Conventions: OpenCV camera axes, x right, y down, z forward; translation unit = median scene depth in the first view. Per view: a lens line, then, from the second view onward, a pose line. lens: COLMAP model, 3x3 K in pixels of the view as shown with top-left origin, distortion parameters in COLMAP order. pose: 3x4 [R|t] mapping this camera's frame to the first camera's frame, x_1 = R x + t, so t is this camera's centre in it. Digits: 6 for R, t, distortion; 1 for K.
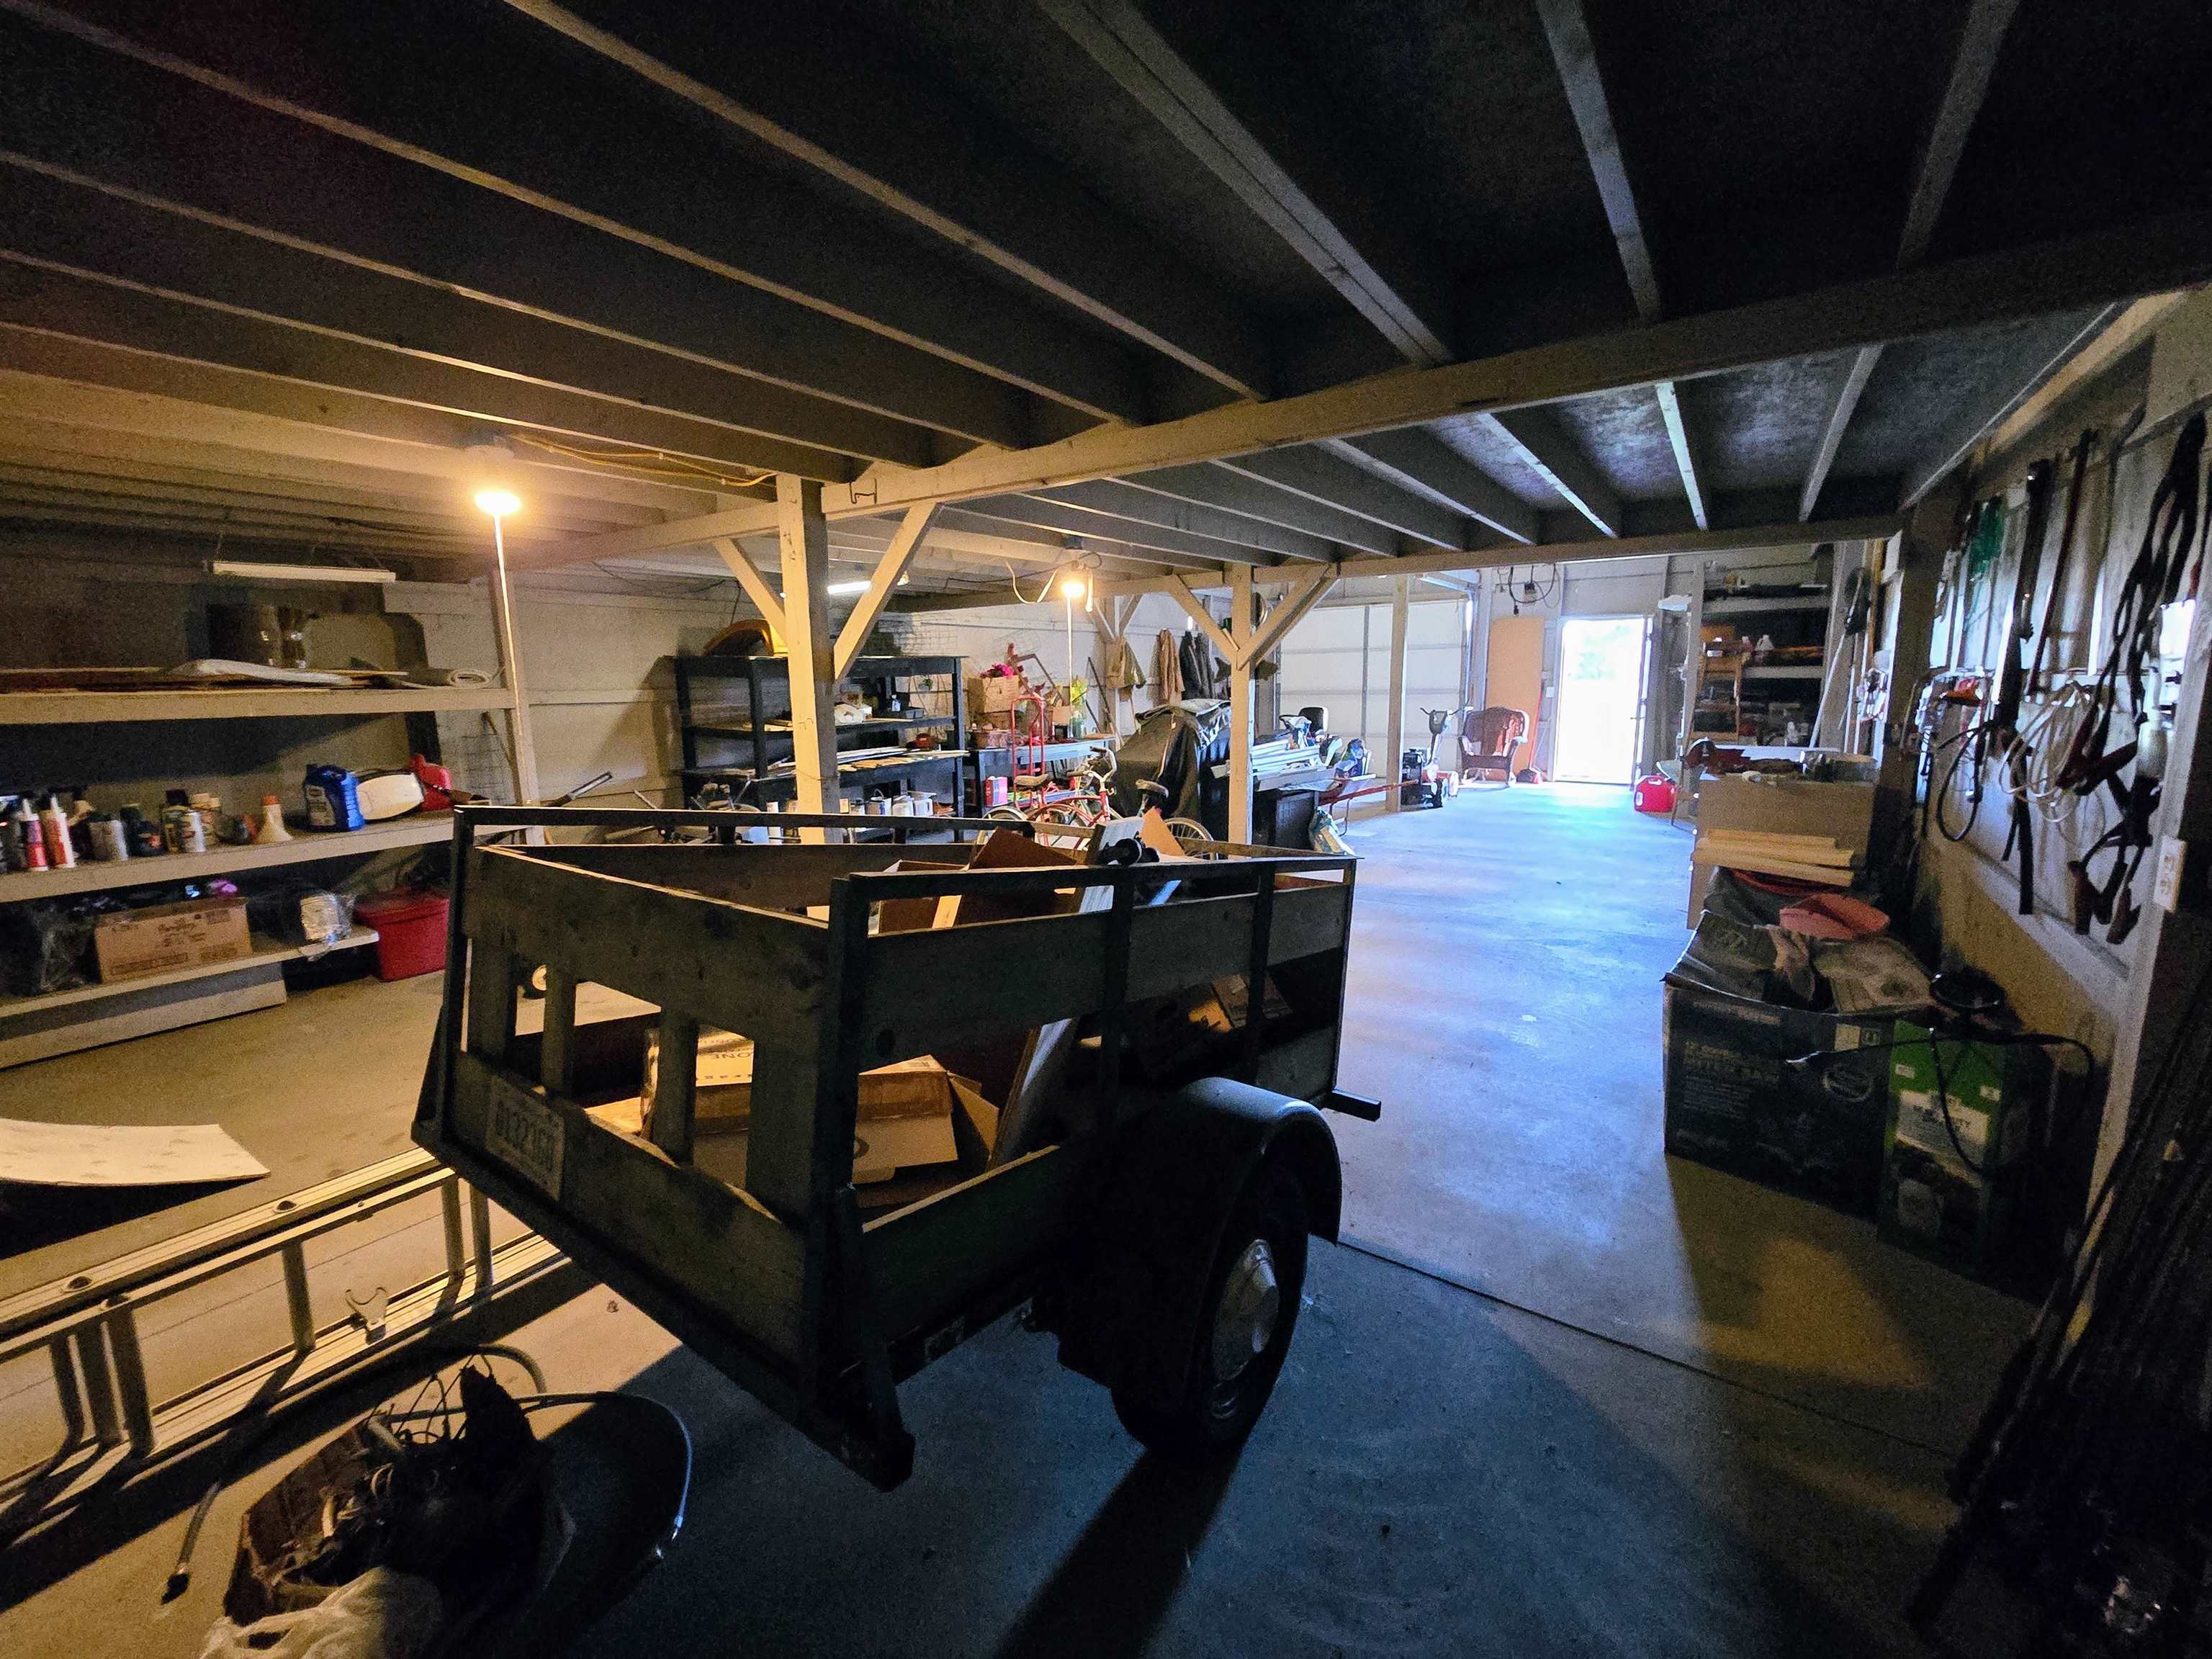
lens RADIAL K [[915.9, 0, 1094.5], [0, 915.9, 826.9], [0, 0, 1]] dist [-0.004500, -0.000181]
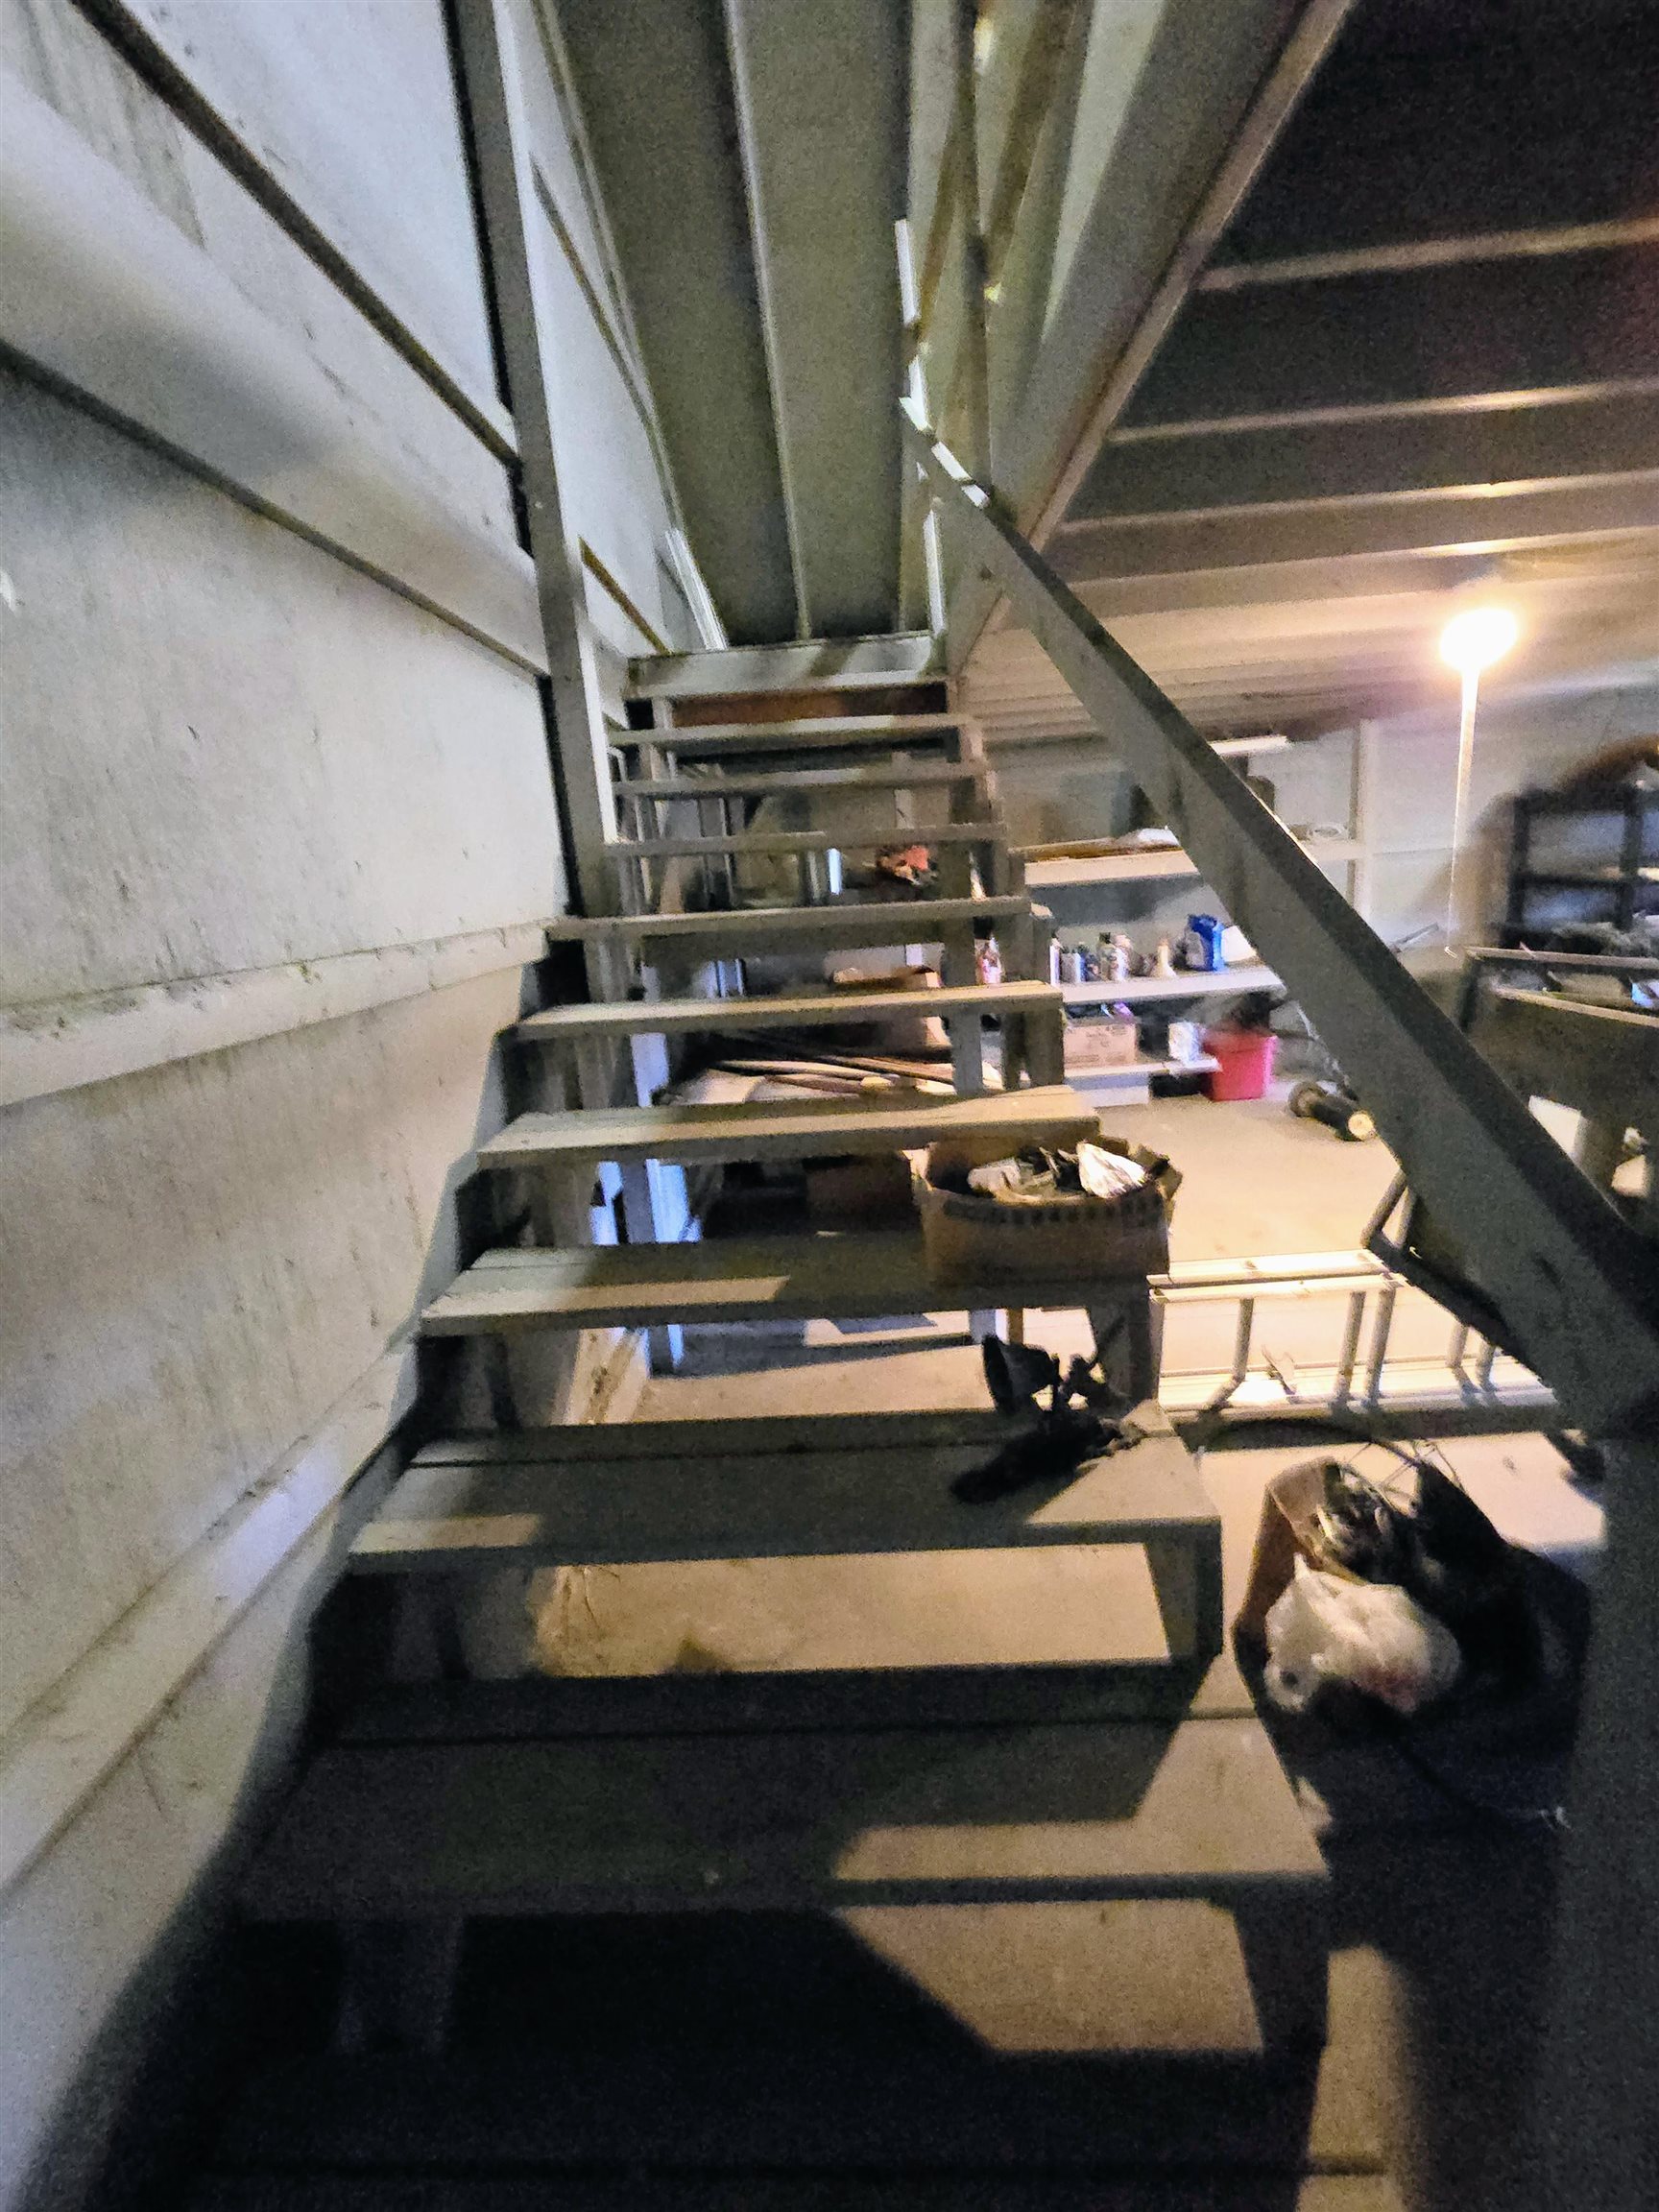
lens RADIAL K [[915.9, 0, 830.7], [0, 915.9, 1091.8], [0, 0, 1]] dist [-0.004500, -0.000181]
pose [[0.567849, 0.160386, -0.807356, -0.118744], [-0.063857, 0.986461, 0.151053, 0.011779], [0.820652, -0.034220, 0.570403, -0.096105]]
